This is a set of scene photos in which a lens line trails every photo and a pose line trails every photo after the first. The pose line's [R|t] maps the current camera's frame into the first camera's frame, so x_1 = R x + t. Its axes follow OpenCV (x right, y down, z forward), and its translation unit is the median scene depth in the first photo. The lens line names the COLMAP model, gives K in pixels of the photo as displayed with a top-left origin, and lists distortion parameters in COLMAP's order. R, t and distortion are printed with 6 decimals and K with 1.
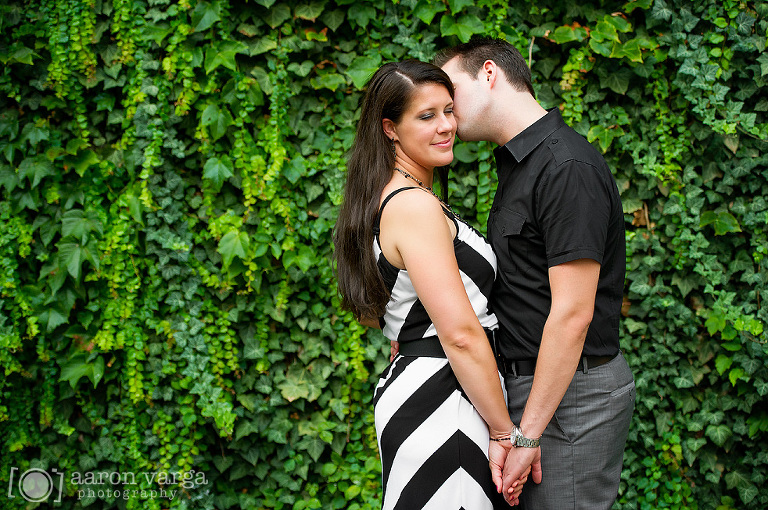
lens RADIAL K [[1582.1, 0, 384.0], [0, 1582.1, 255.0], [0, 0, 1]] dist [-0.071024, -0.271187]
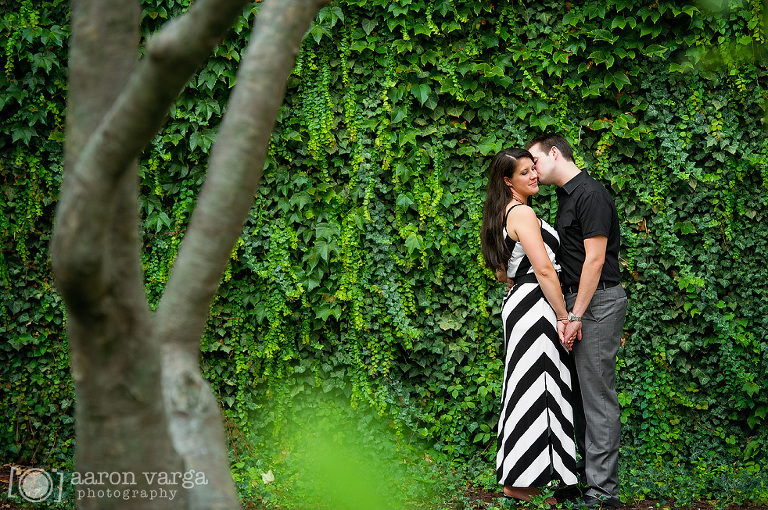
lens RADIAL K [[2768.6, 0, 384.0], [0, 2768.6, 255.0], [0, 0, 1]] dist [0.646829, 0.235950]
pose [[0.999986, -0.001109, 0.005238, -0.145528], [0.001361, 0.998828, -0.048374, 0.160293], [-0.005178, 0.048380, 0.998816, -2.136308]]
